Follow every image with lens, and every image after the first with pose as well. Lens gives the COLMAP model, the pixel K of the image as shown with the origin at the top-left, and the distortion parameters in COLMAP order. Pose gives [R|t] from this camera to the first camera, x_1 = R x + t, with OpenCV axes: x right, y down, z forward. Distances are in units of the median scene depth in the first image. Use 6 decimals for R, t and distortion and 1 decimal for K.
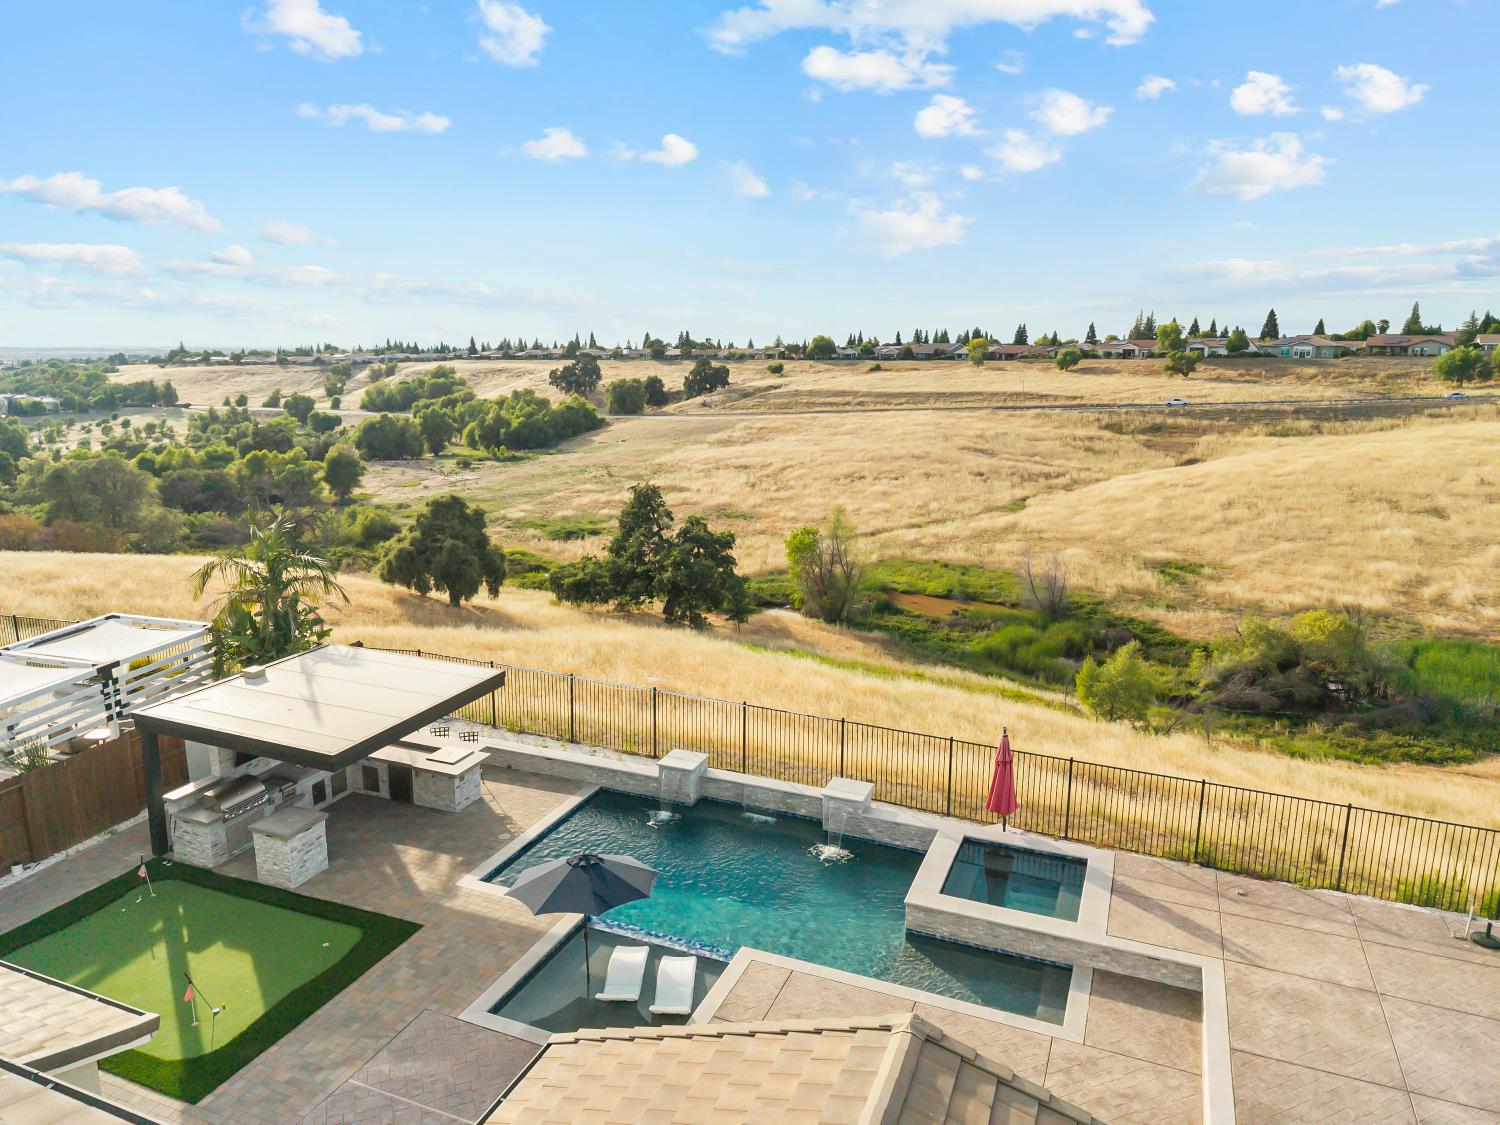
lens RADIAL K [[999.7, 0, 747.8], [0, 999.7, 563.0], [0, 0, 1]] dist [0.062869, -0.085536]
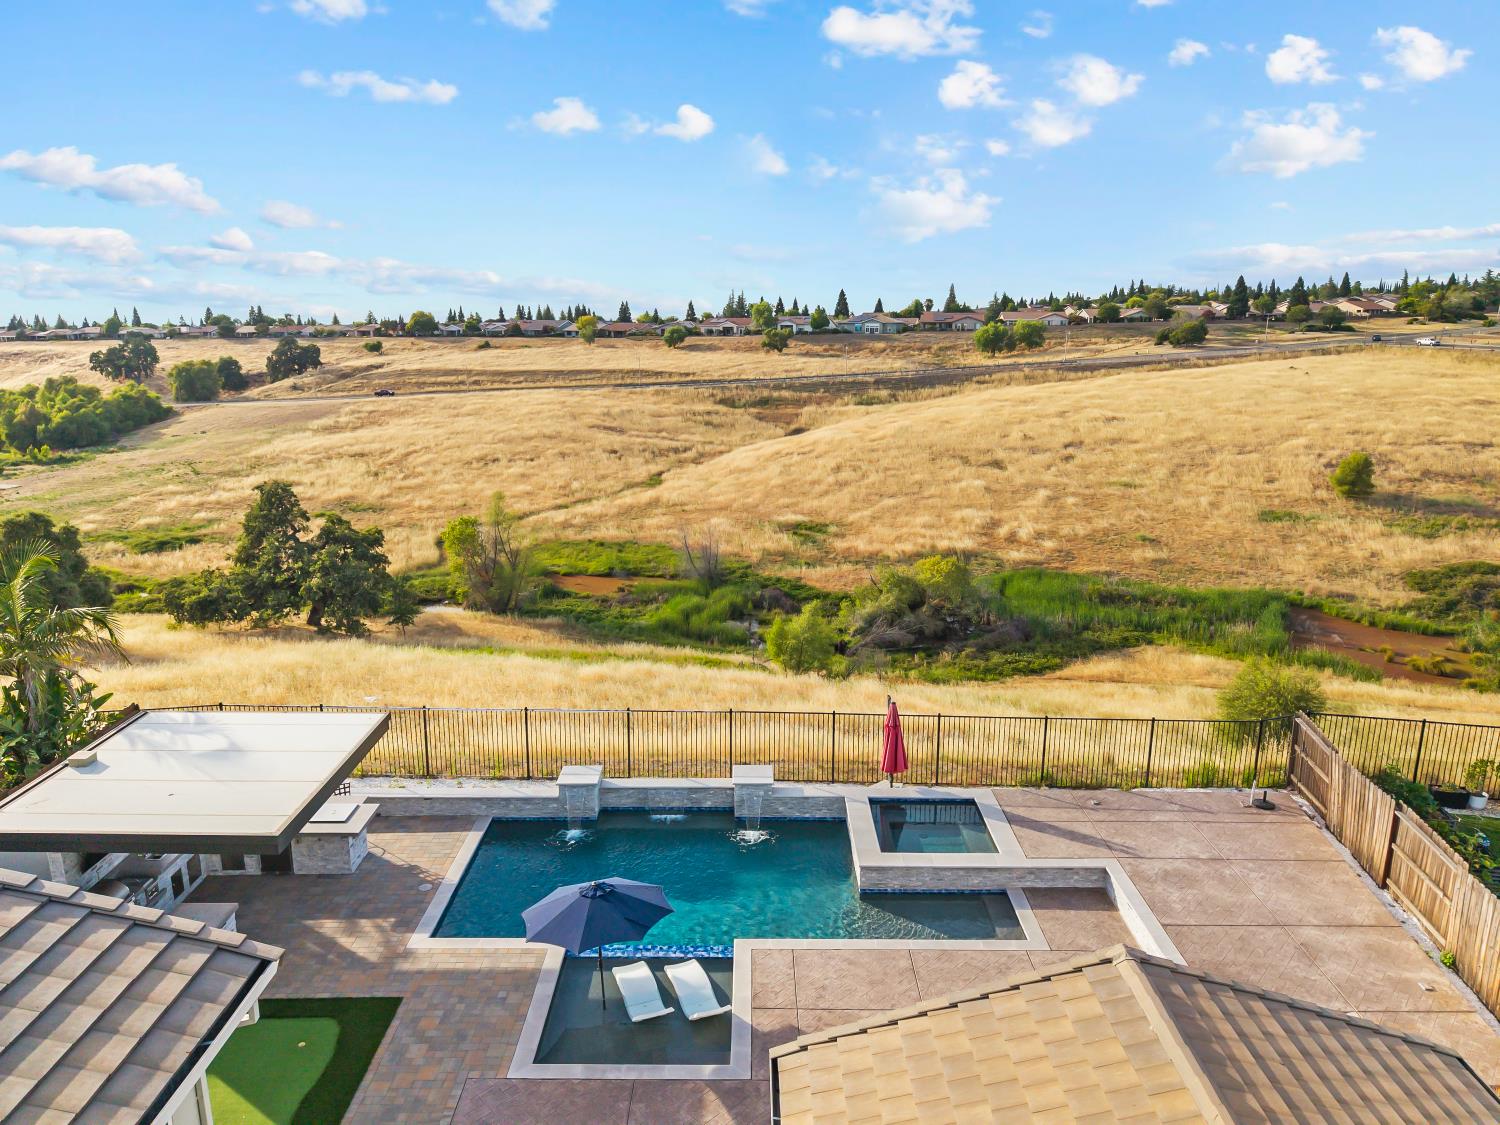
lens RADIAL K [[1001.3, 0, 753.6], [0, 1001.3, 570.0], [0, 0, 1]] dist [0.046308, -0.073201]
pose [[0.923173, -0.095996, 0.372206, -0.030422], [0.084695, 0.995315, 0.046635, -0.004367], [-0.374939, -0.011529, 0.926978, 0.002329]]
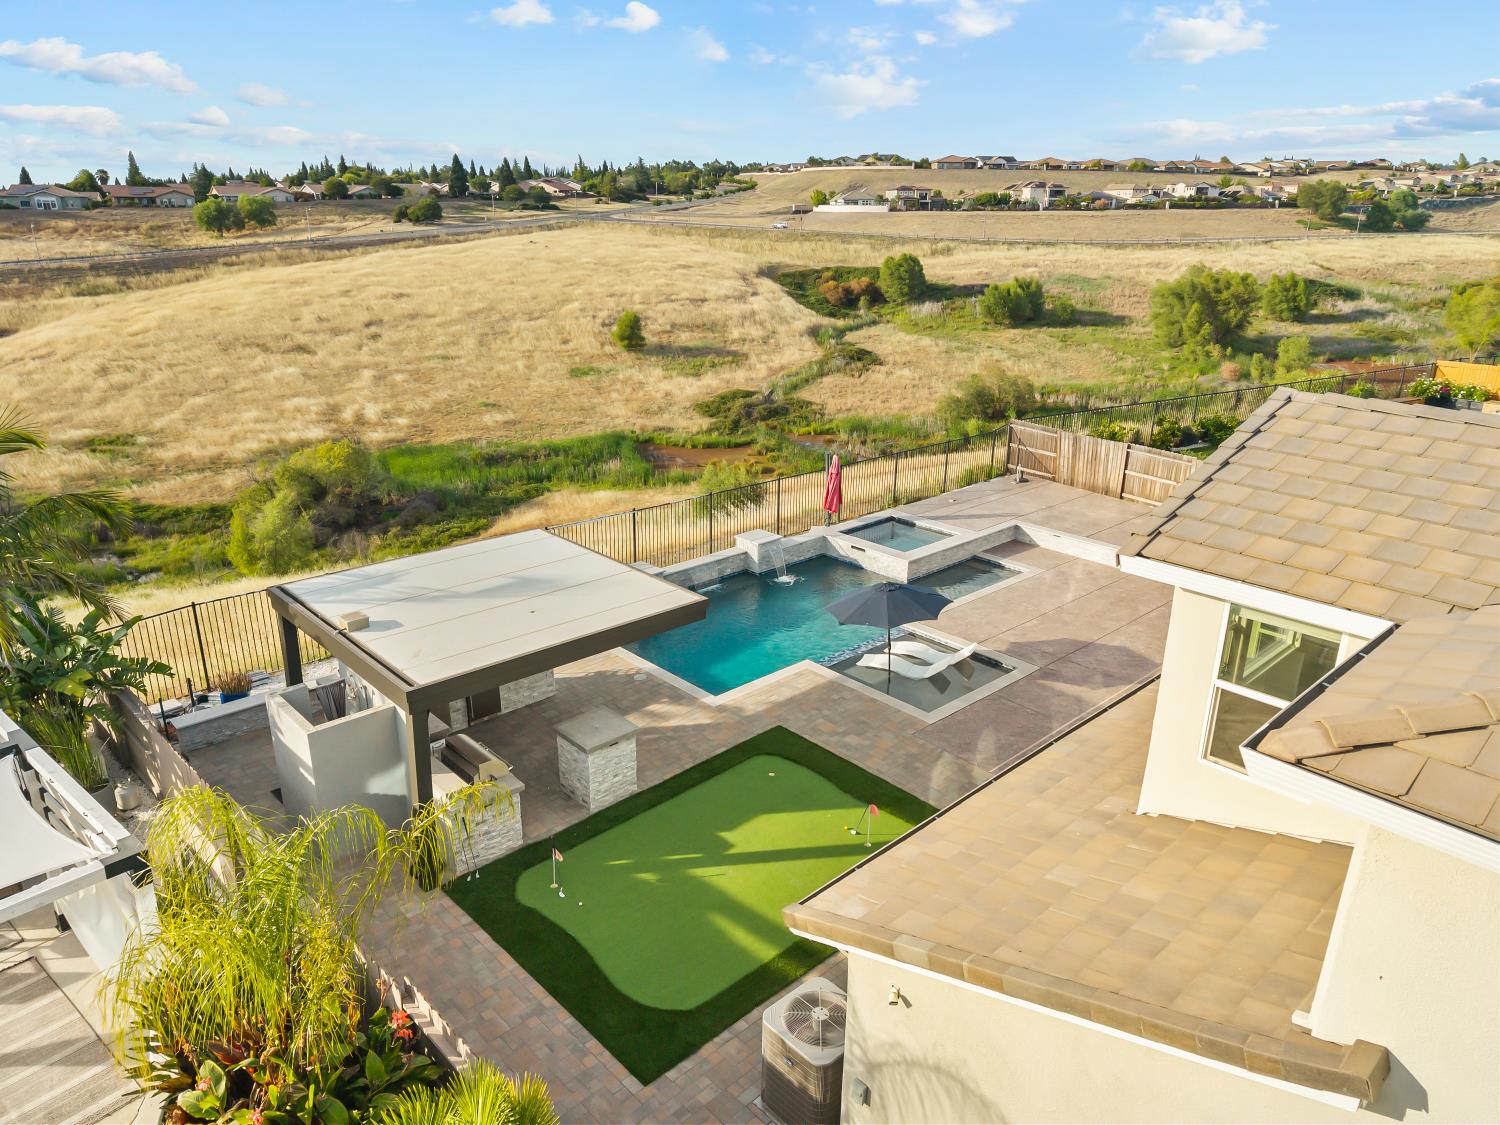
lens RADIAL K [[1006.3, 0, 745.4], [0, 1006.3, 563.1], [0, 0, 1]] dist [0.023818, -0.022735]
pose [[0.422089, -0.303245, 0.854332, -0.106710], [0.188248, 0.951171, 0.244613, -0.004915], [-0.886794, 0.057578, 0.458565, 0.050923]]
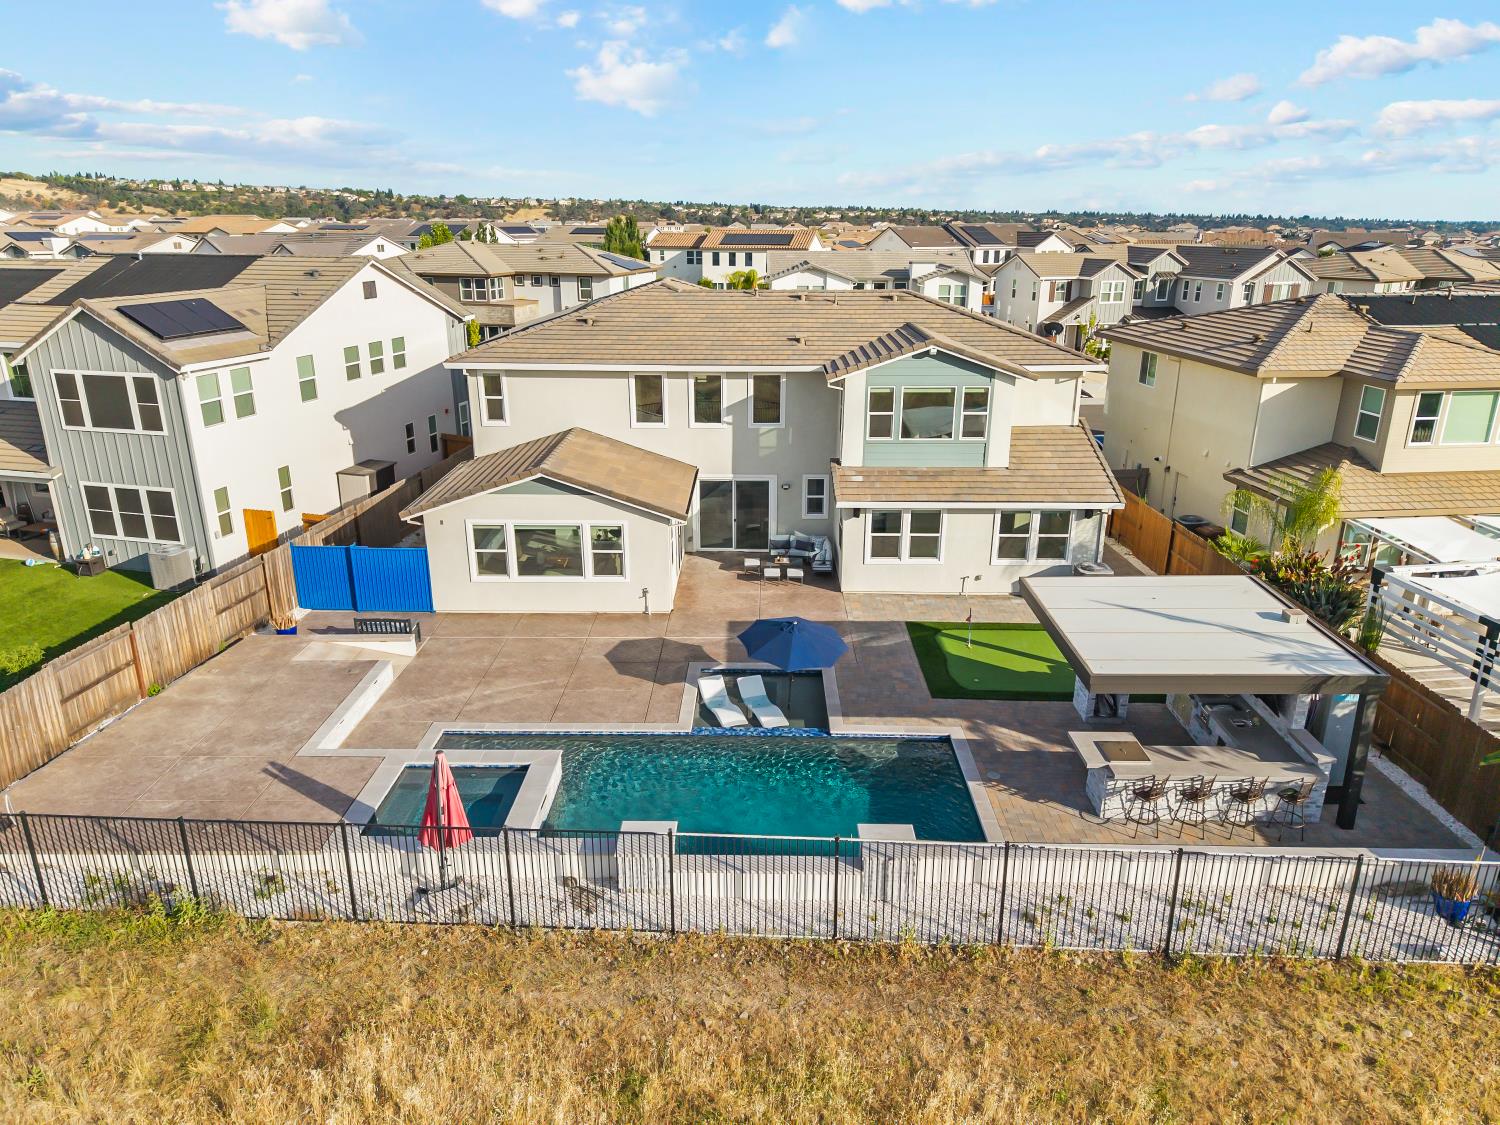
lens RADIAL K [[999.7, 0, 747.8], [0, 999.7, 563.0], [0, 0, 1]] dist [0.062869, -0.085536]
pose [[-0.932526, 0.106463, -0.345052, 0.030121], [-0.086001, 0.862575, 0.498566, -0.038047], [0.350712, 0.494601, -0.795218, 0.171007]]
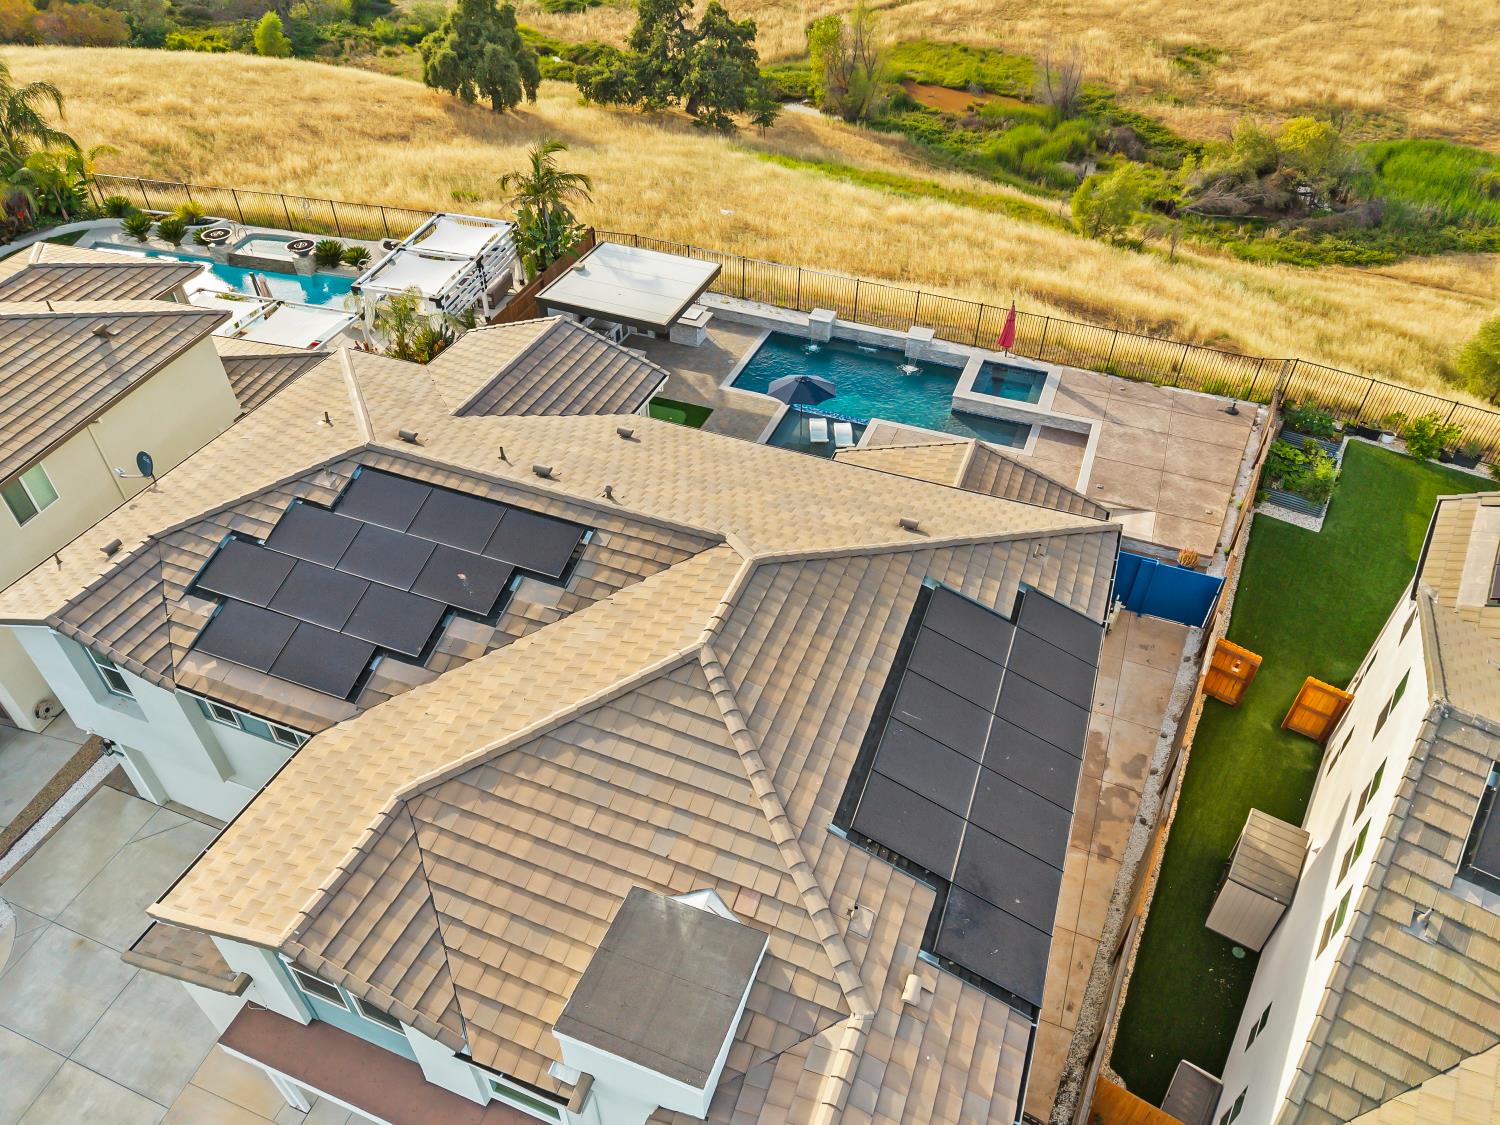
lens RADIAL K [[1006.3, 0, 745.4], [0, 1006.3, 563.1], [0, 0, 1]] dist [0.023818, -0.022735]
pose [[0.999891, -0.008250, 0.012213, -0.026121], [0.001245, 0.872981, 0.487752, -0.032261], [-0.014686, -0.487684, 0.872897, -0.083103]]
